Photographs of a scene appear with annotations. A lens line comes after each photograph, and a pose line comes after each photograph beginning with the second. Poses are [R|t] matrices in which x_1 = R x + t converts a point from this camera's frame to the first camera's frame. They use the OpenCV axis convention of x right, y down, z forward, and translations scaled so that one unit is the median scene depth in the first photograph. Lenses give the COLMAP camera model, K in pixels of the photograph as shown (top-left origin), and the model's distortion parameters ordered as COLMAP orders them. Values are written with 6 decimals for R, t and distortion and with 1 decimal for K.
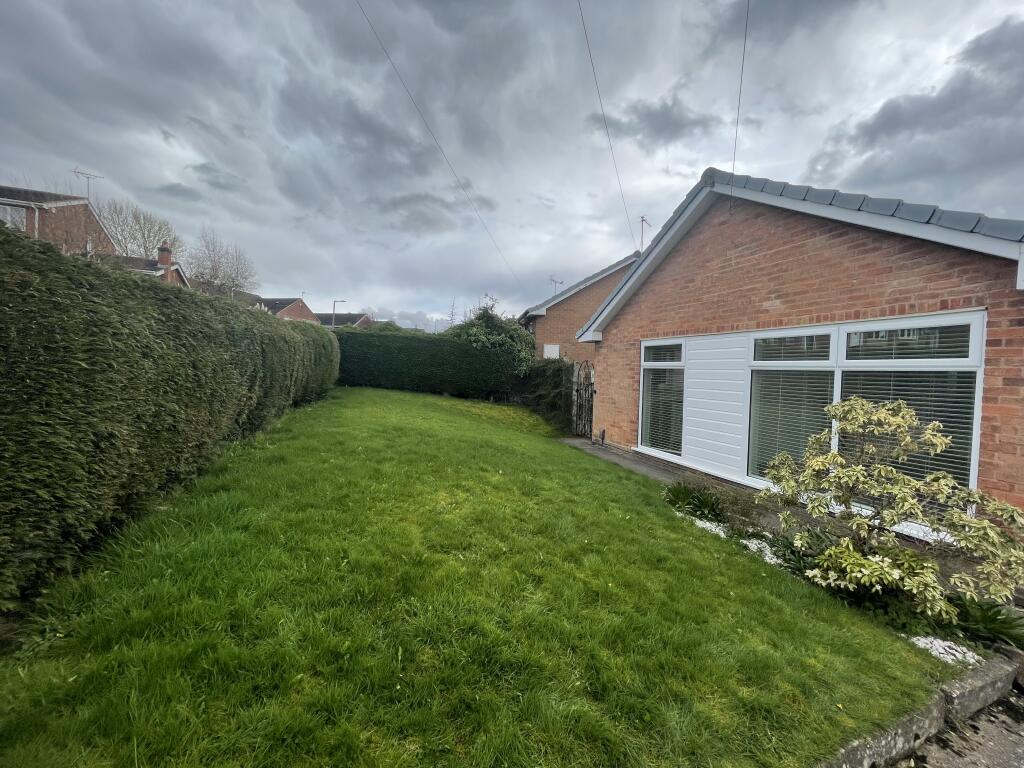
lens RADIAL K [[413.6, 0, 509.6], [0, 413.6, 383.8], [0, 0, 1]] dist [-0.002746, -0.000384]
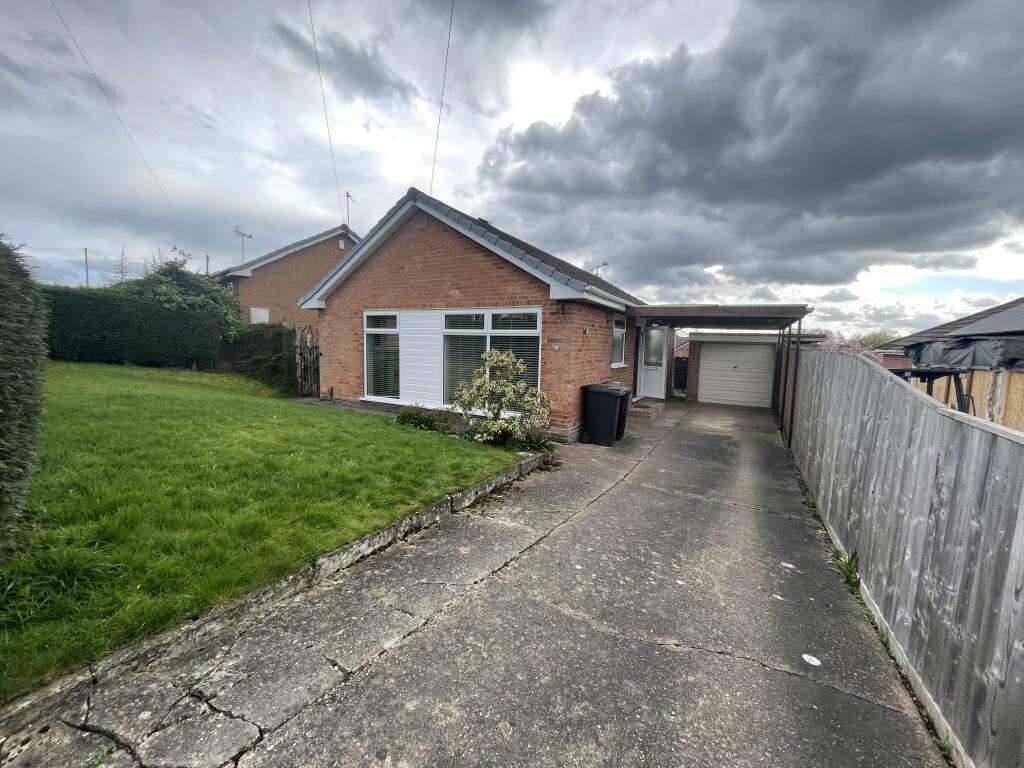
lens RADIAL K [[413.6, 0, 509.6], [0, 413.6, 383.8], [0, 0, 1]] dist [-0.002746, -0.000384]
pose [[0.763437, -0.072926, 0.641752, -0.185936], [0.018409, 0.995658, 0.091244, 0.009138], [-0.645620, -0.057845, 0.761465, -0.275172]]
